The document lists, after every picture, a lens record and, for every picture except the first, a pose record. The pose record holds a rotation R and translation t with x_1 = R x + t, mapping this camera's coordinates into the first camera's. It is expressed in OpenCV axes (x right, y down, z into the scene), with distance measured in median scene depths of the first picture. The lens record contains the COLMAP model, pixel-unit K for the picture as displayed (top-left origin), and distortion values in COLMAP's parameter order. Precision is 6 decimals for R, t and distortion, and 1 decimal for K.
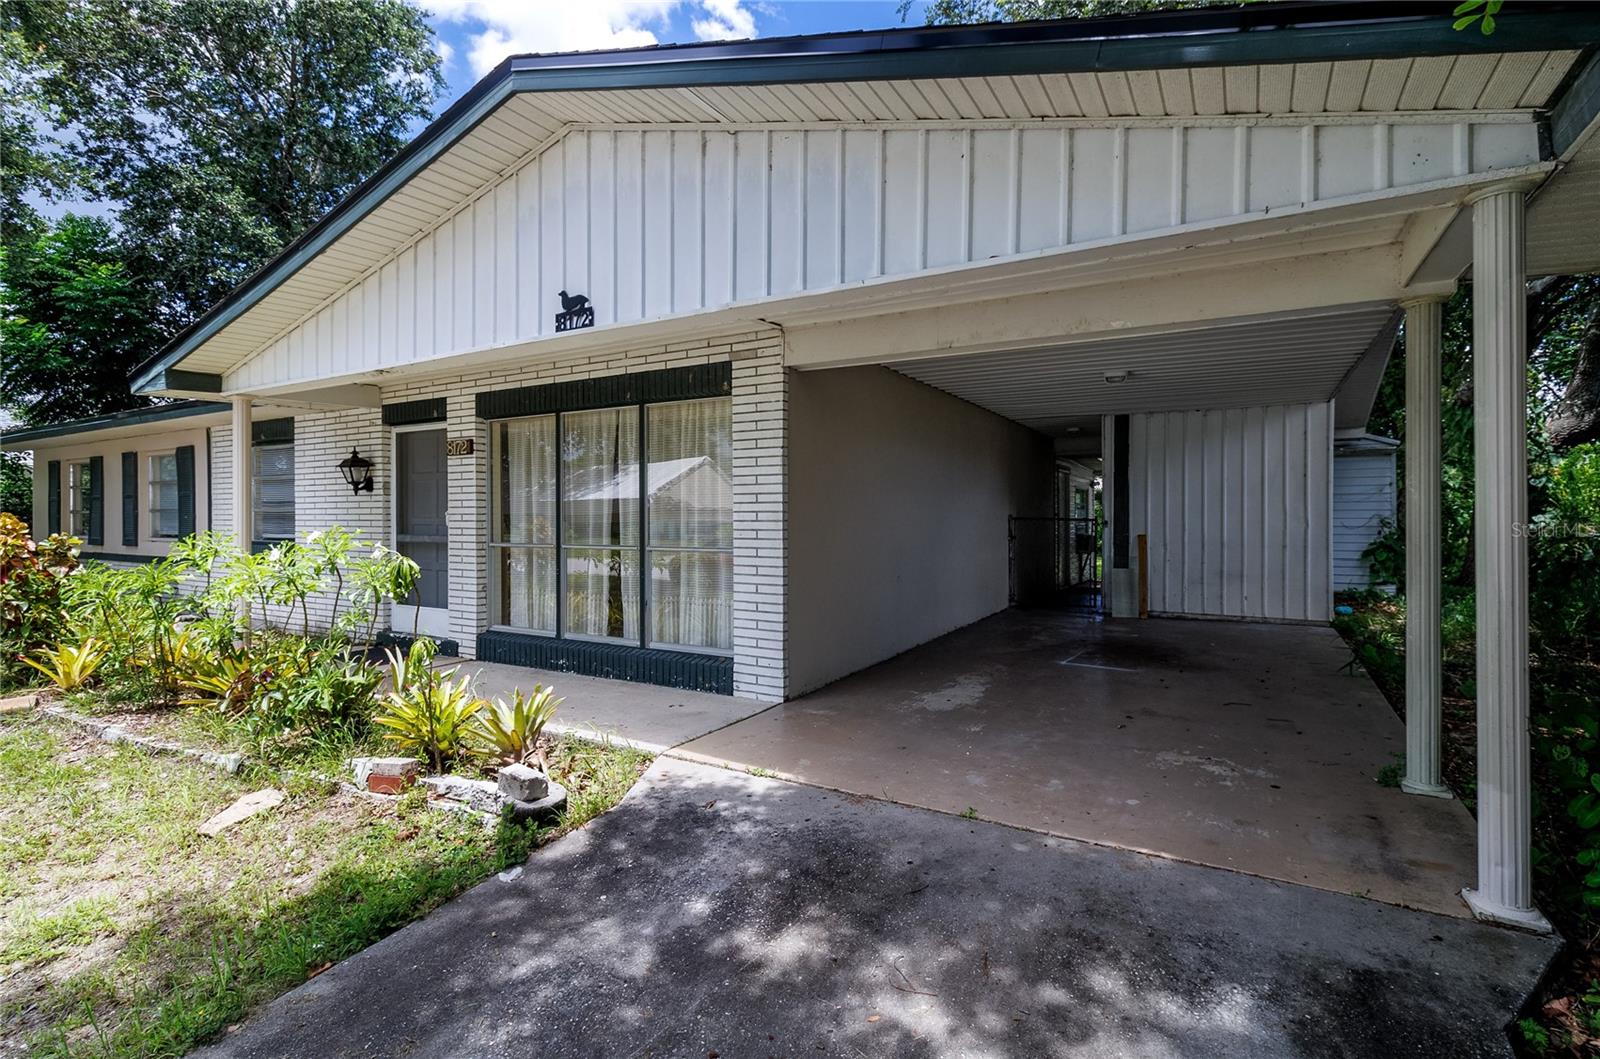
lens RADIAL K [[744.7, 0, 796.8], [0, 744.7, 512.5], [0, 0, 1]] dist [0.010885, 0.000344]
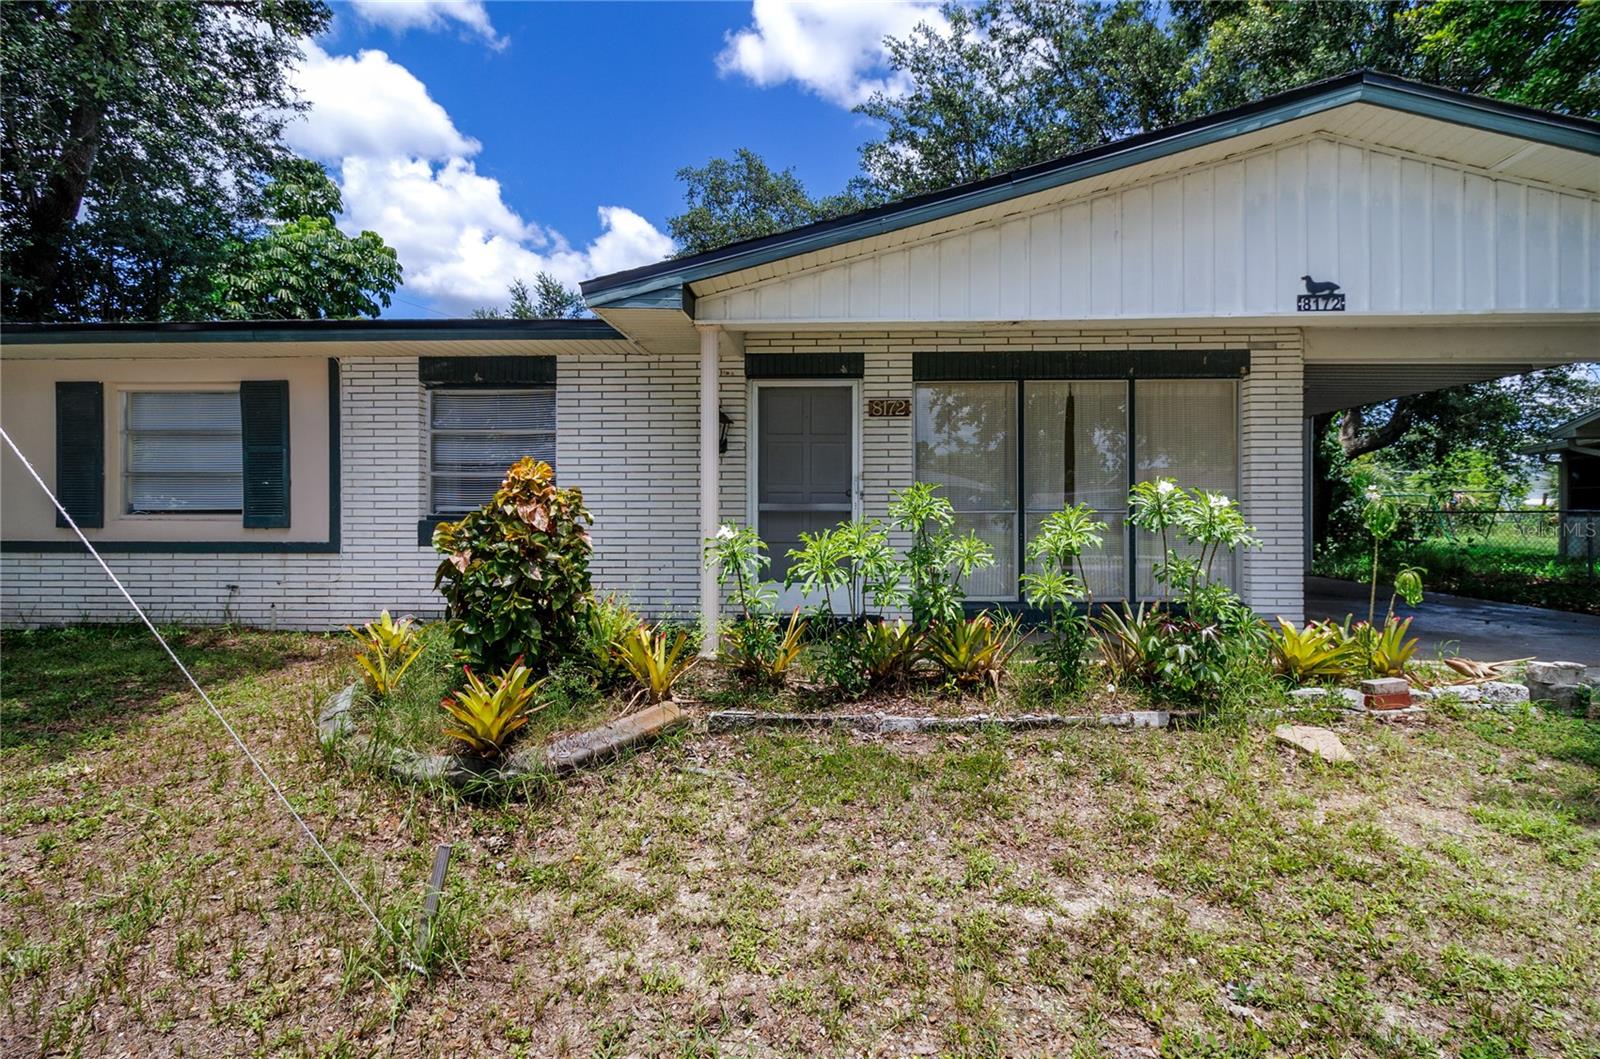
lens RADIAL K [[744.7, 0, 796.8], [0, 744.7, 512.5], [0, 0, 1]] dist [0.010885, 0.000344]
pose [[0.883645, 0.003378, 0.468146, -1.128214], [-0.004136, 0.999991, 0.000590, 0.050166], [-0.468140, -0.002458, 0.883651, 0.256490]]
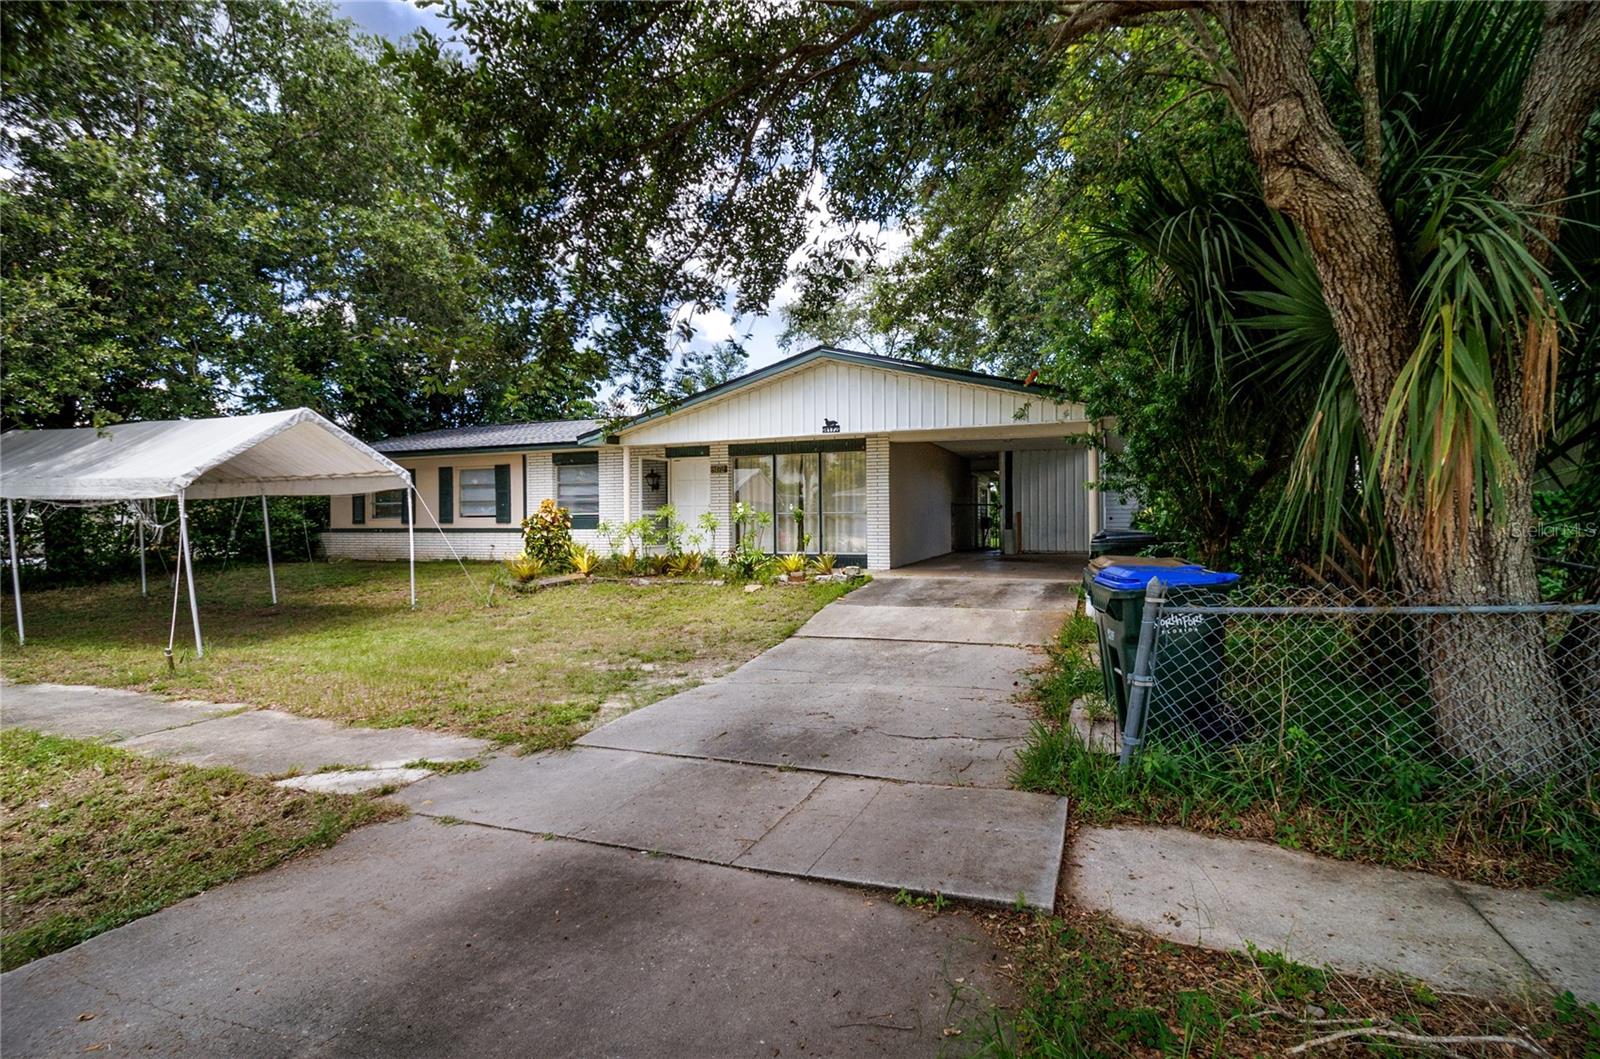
lens RADIAL K [[744.7, 0, 796.8], [0, 744.7, 512.5], [0, 0, 1]] dist [0.010885, 0.000344]
pose [[0.989871, -0.004387, 0.141902, -0.607745], [0.004854, 0.999984, -0.002944, 0.052281], [-0.141887, 0.003603, 0.989876, -1.322332]]
